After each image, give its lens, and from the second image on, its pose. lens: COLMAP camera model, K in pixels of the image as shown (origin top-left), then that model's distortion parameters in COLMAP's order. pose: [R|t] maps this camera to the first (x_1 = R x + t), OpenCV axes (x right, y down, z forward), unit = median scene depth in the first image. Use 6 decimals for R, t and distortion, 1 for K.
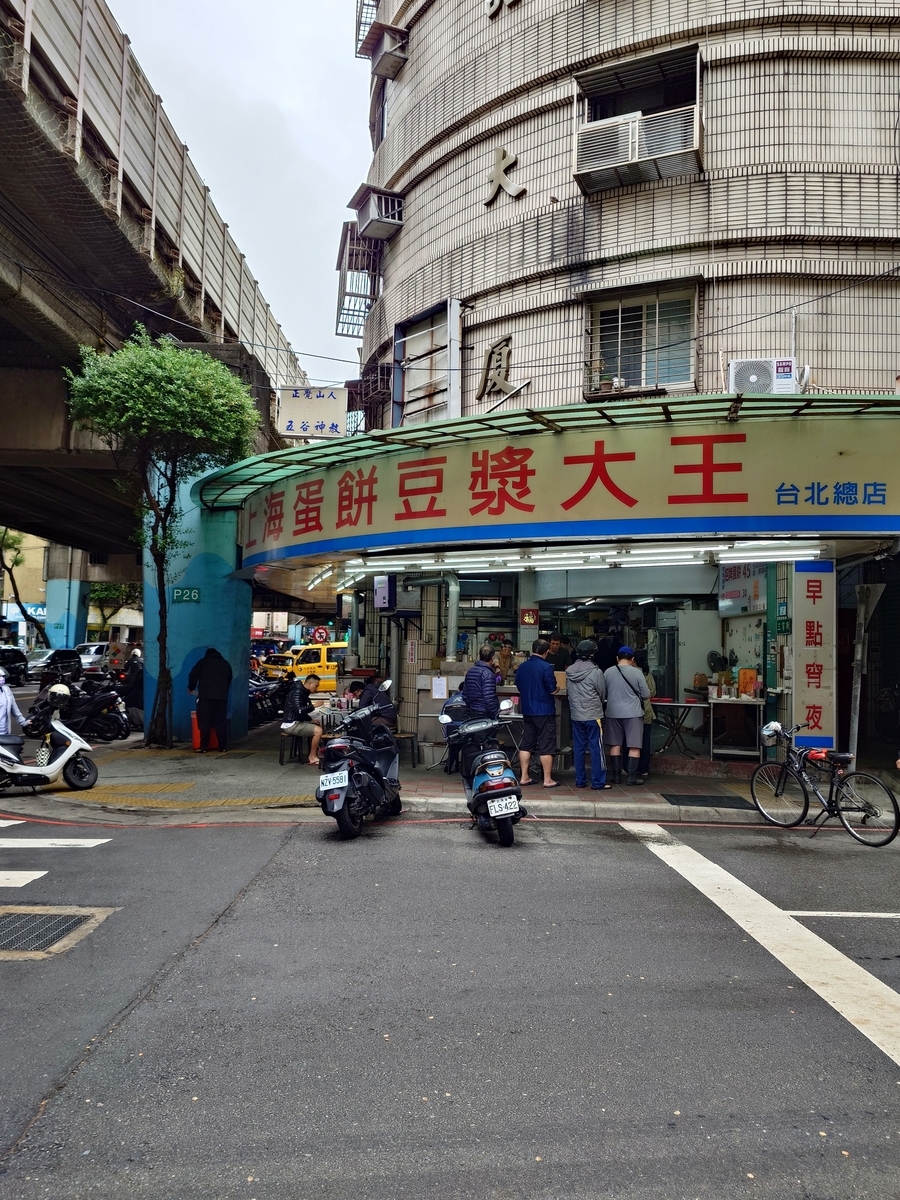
lens RADIAL K [[854.7, 0, 432.4], [0, 854.7, 604.2], [0, 0, 1]] dist [-0.002410, -0.002013]
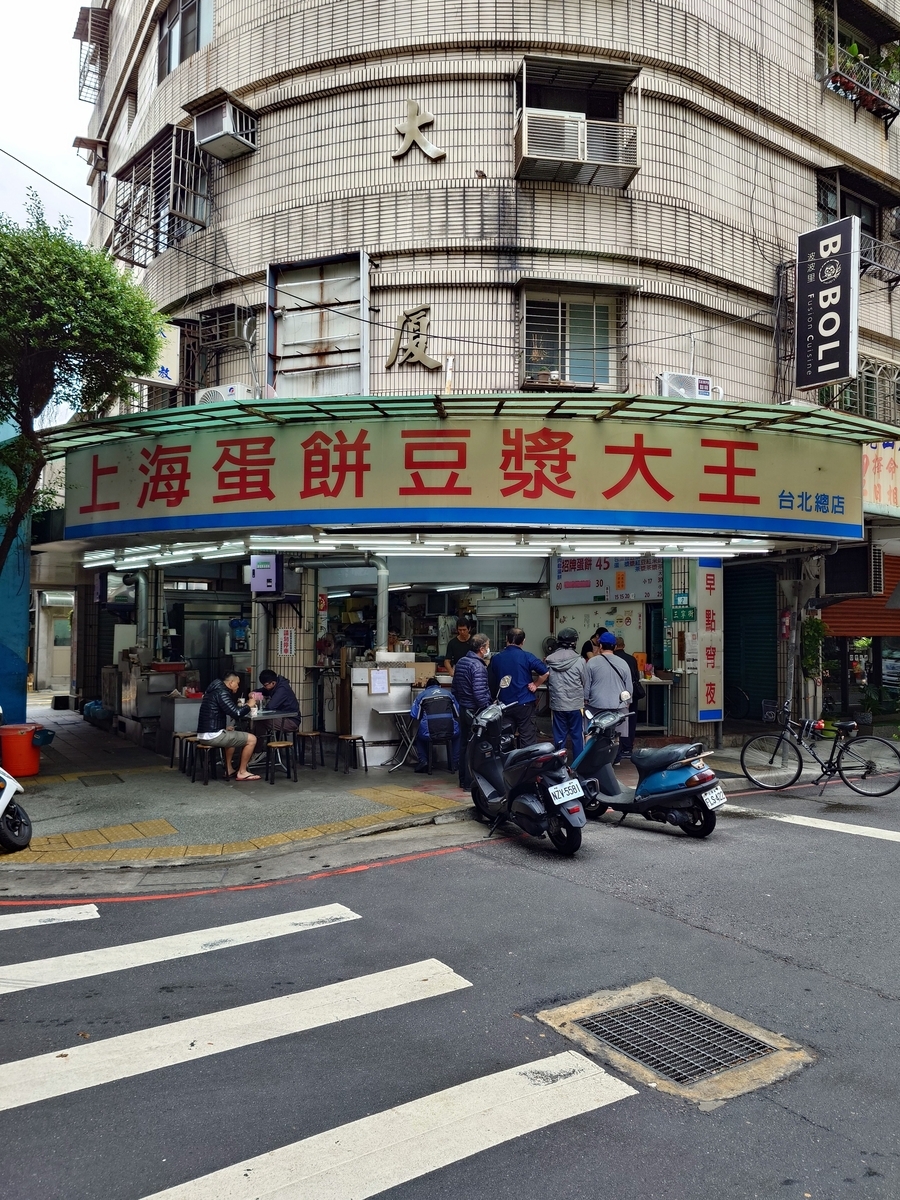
lens RADIAL K [[854.7, 0, 432.4], [0, 854.7, 604.2], [0, 0, 1]] dist [-0.002410, -0.002013]
pose [[0.842655, 0.006217, 0.538417, -0.468445], [-0.016643, 0.999756, 0.014503, 0.001708], [-0.538196, -0.021182, 0.842554, 0.222264]]
